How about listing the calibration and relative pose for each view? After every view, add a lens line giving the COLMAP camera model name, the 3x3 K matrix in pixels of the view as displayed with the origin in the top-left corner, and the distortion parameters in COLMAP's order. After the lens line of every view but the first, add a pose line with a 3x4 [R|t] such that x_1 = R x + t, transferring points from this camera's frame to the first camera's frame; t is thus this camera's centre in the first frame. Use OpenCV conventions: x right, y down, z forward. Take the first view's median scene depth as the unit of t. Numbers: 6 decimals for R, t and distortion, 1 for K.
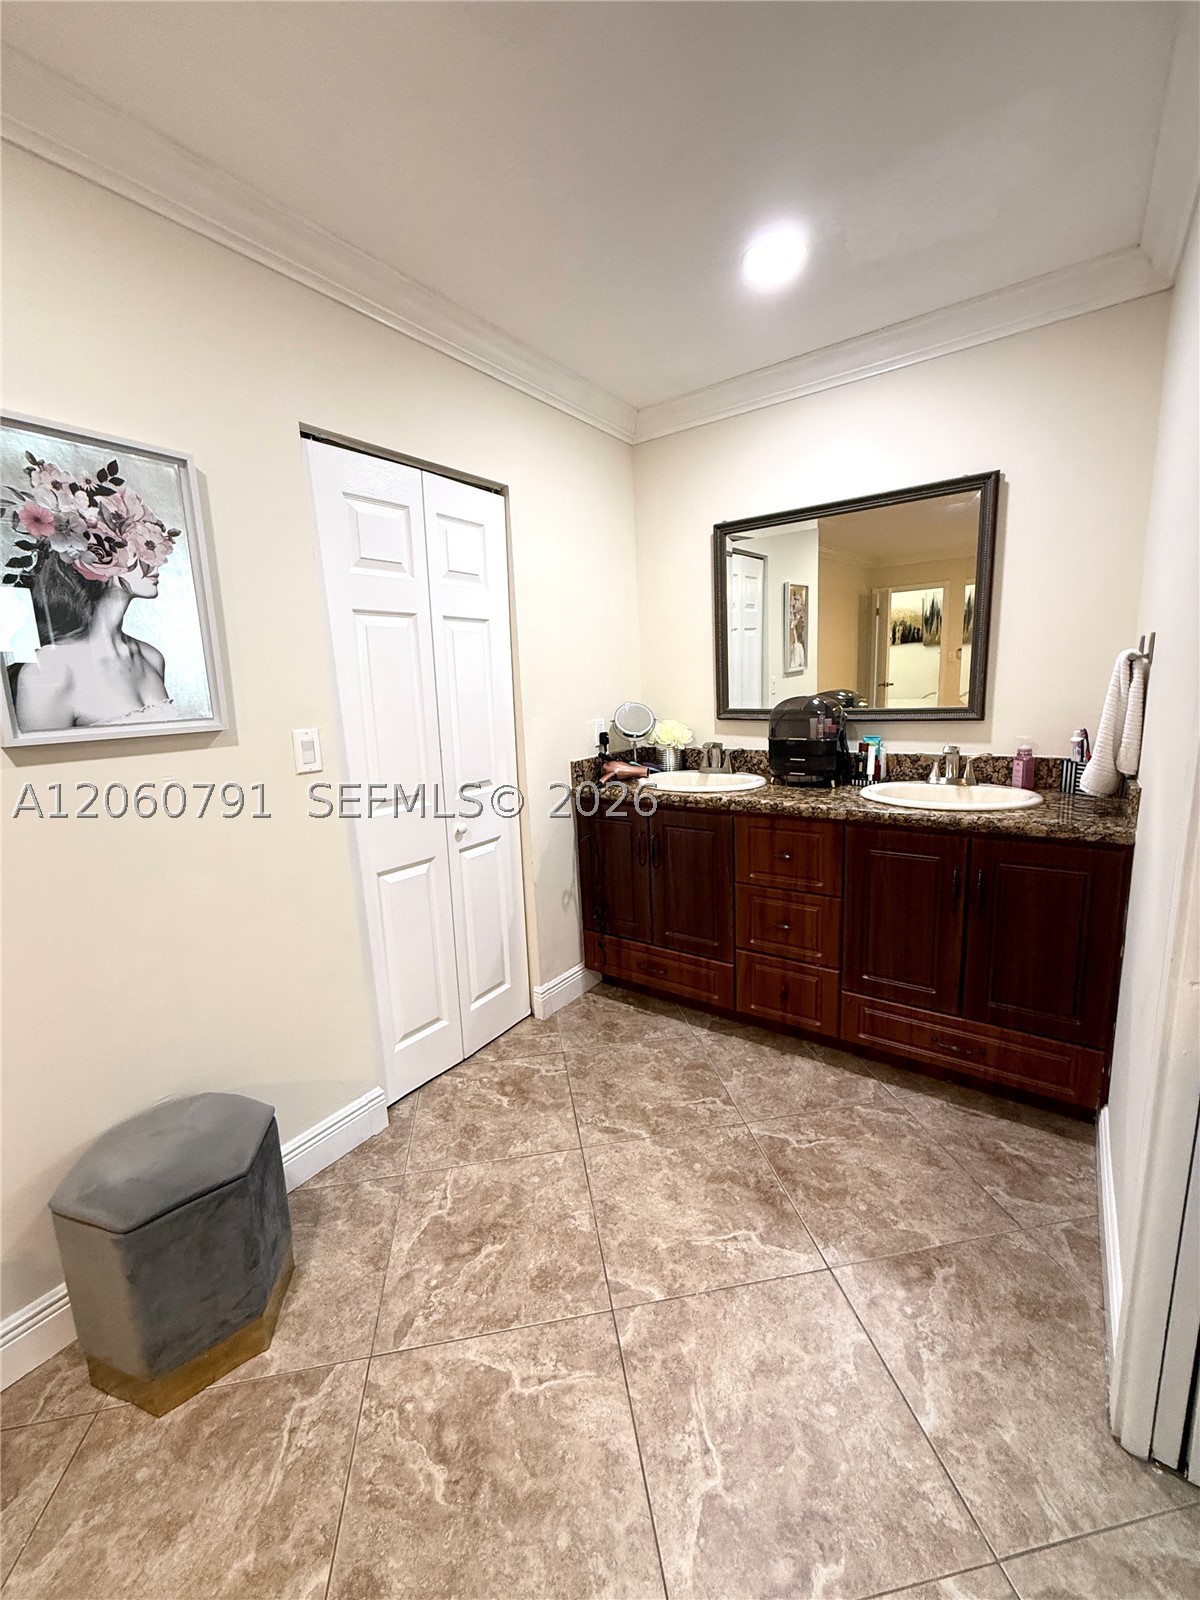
lens RADIAL K [[639.3, 0, 600.9], [0, 639.3, 794.4], [0, 0, 1]] dist [-0.001353, 0.000297]
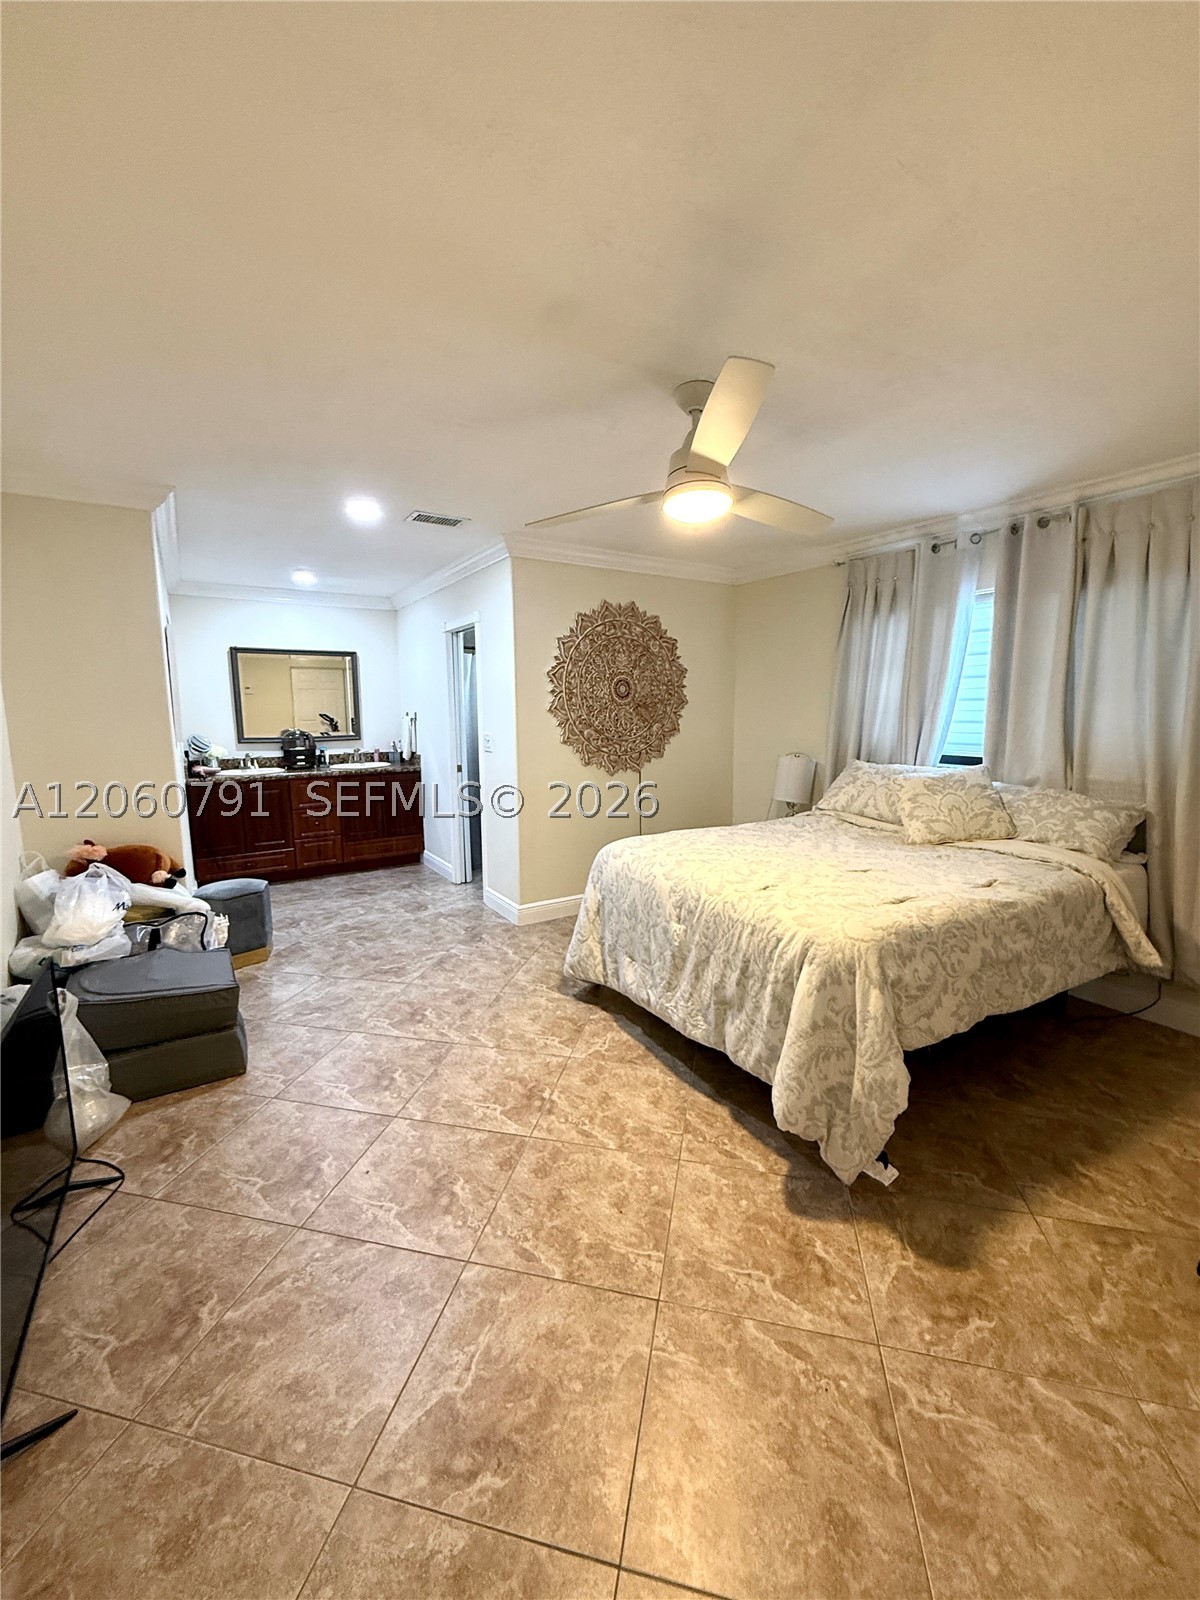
lens RADIAL K [[639.3, 0, 600.9], [0, 639.3, 794.4], [0, 0, 1]] dist [-0.001353, 0.000297]
pose [[0.373460, -0.084670, 0.923774, -2.022890], [0.155572, 0.987439, 0.027611, 0.257556], [-0.914508, 0.133402, 0.381941, -1.221325]]
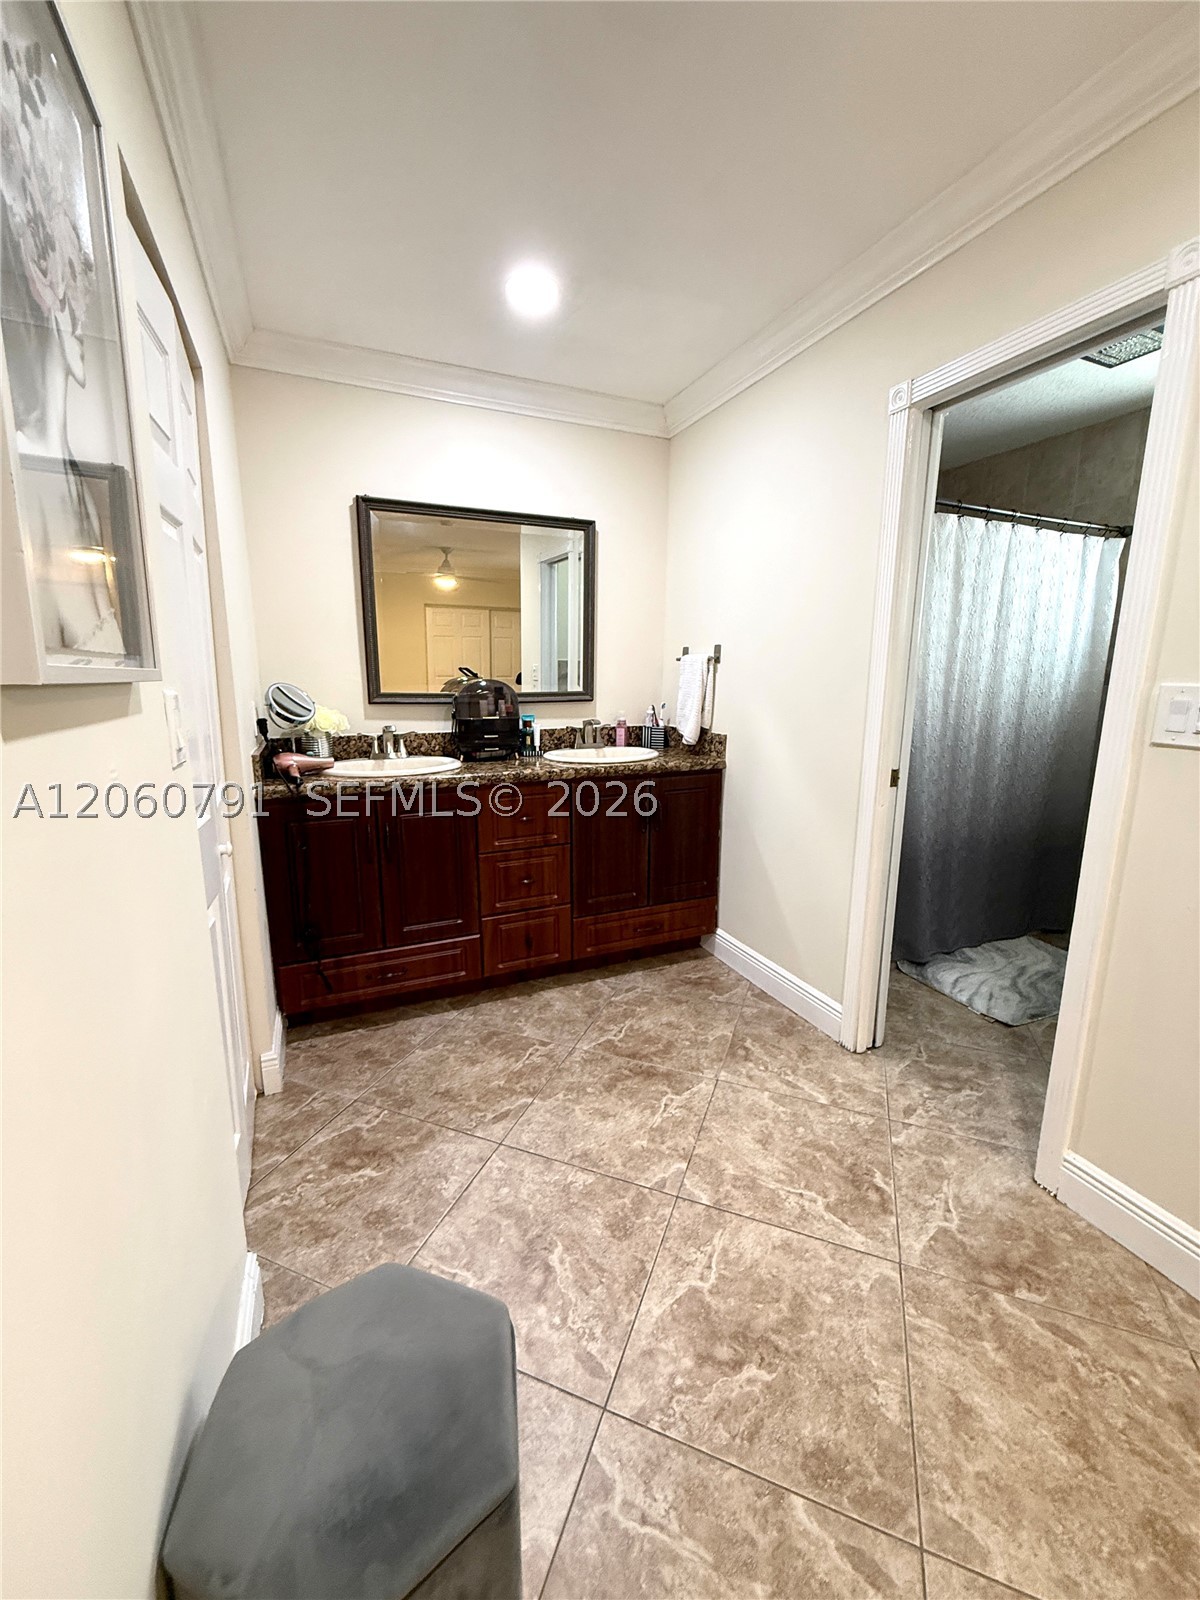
lens RADIAL K [[639.3, 0, 600.9], [0, 639.3, 794.4], [0, 0, 1]] dist [-0.001353, 0.000297]
pose [[0.510800, -0.114518, 0.852038, -0.769342], [0.126863, 0.990279, 0.057043, 0.008763], [-0.850288, 0.078954, 0.520362, 0.376973]]
